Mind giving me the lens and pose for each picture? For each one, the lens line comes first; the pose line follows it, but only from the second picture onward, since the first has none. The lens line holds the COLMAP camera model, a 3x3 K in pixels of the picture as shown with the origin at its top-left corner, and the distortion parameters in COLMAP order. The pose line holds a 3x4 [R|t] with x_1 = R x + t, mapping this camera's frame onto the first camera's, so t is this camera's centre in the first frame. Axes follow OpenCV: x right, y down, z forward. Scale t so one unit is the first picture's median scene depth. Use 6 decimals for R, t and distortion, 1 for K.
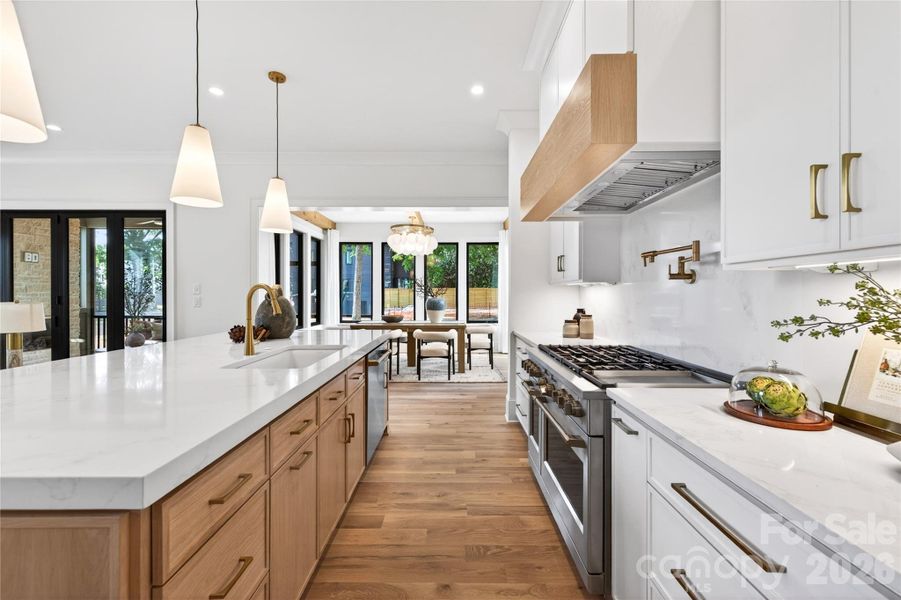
lens RADIAL K [[384.9, 0, 445.1], [0, 384.9, 290.4], [0, 0, 1]] dist [0.010819, 0.000065]
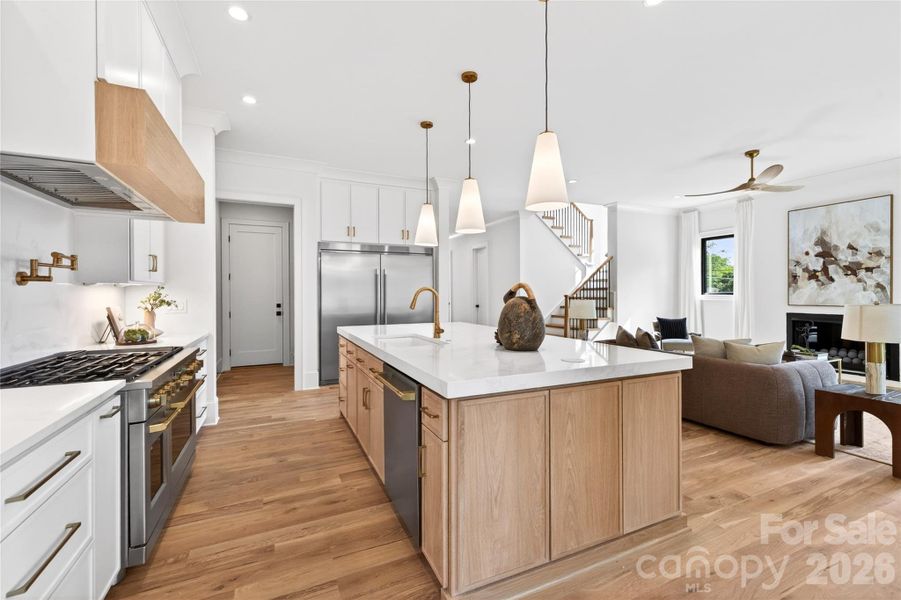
lens RADIAL K [[381.8, 0, 449.3], [0, 381.8, 294.3], [0, 0, 1]] dist [0.013513, -0.000604]
pose [[-0.898694, 0.005560, -0.438541, 0.041773], [0.005331, 0.999984, 0.001752, 0.006167], [0.438544, -0.000763, -0.898710, 1.563827]]
